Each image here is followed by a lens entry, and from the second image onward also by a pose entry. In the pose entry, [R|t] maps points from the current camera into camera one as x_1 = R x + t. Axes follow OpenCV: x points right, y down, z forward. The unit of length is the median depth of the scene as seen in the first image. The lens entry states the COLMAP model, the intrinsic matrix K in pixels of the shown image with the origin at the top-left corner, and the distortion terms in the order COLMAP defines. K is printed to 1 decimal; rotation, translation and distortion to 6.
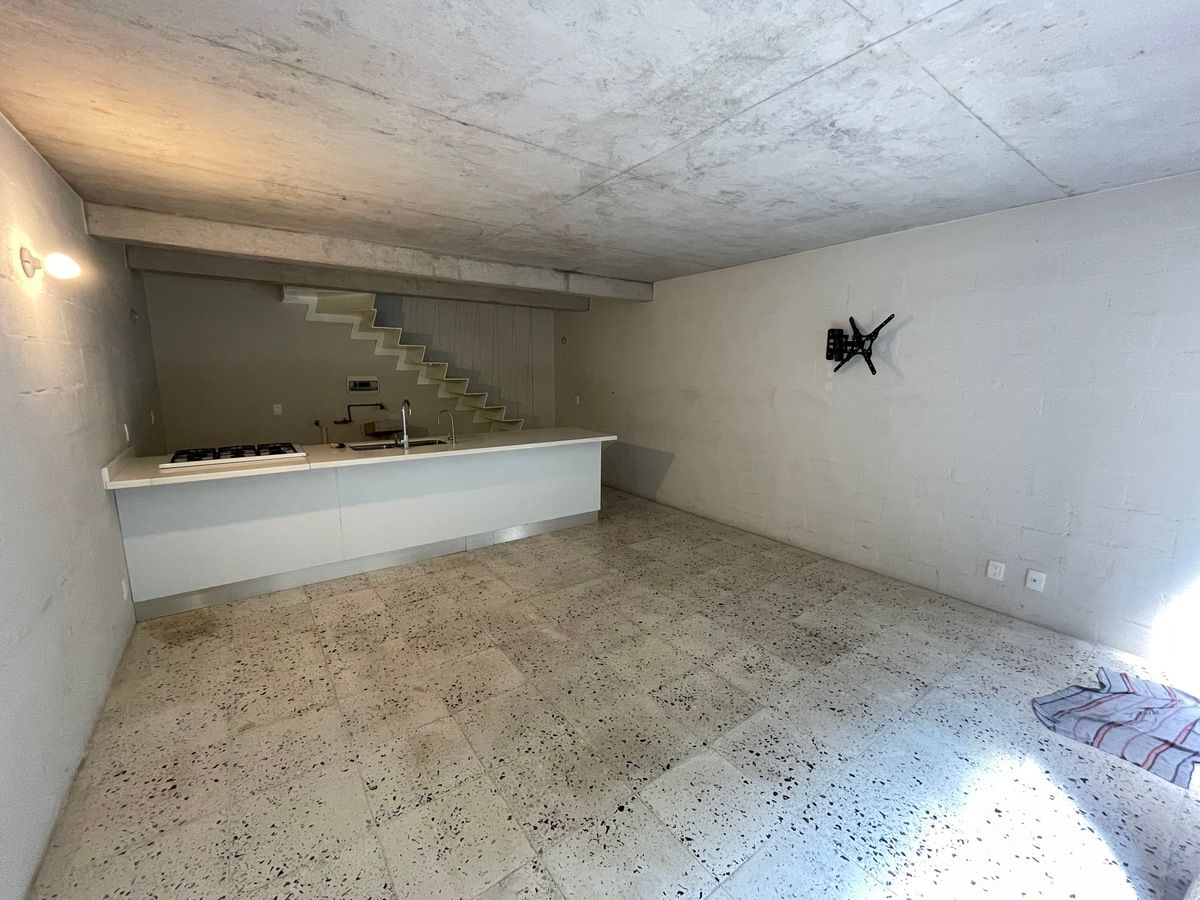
lens RADIAL K [[484.0, 0, 597.2], [0, 484.0, 451.7], [0, 0, 1]] dist [-0.002490, 0.000103]
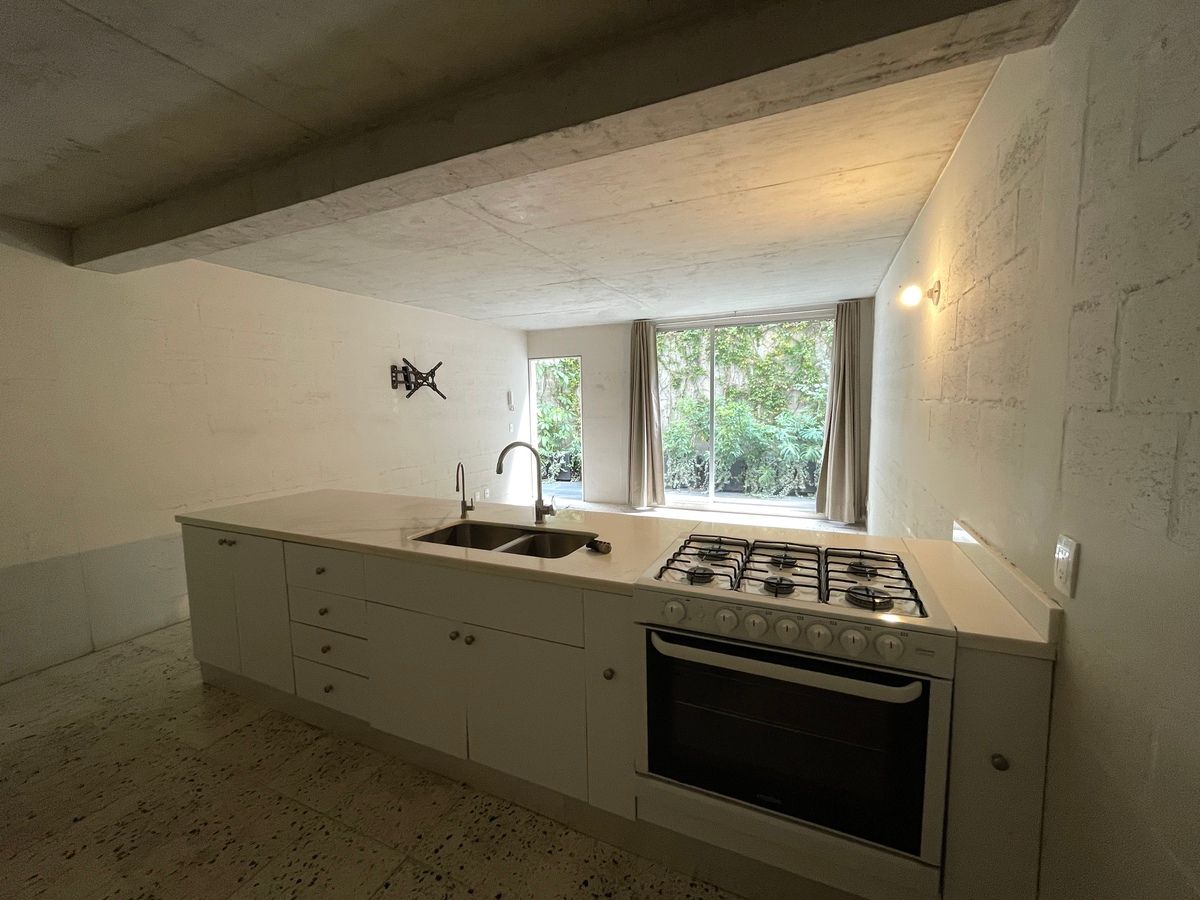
lens RADIAL K [[484.0, 0, 599.4], [0, 484.0, 449.3], [0, 0, 1]] dist [-0.002490, 0.000103]
pose [[-0.489227, -0.083488, 0.868151, -1.116116], [0.161408, 0.969546, 0.184196, -0.225016], [-0.857091, 0.230240, -0.460853, 1.425143]]
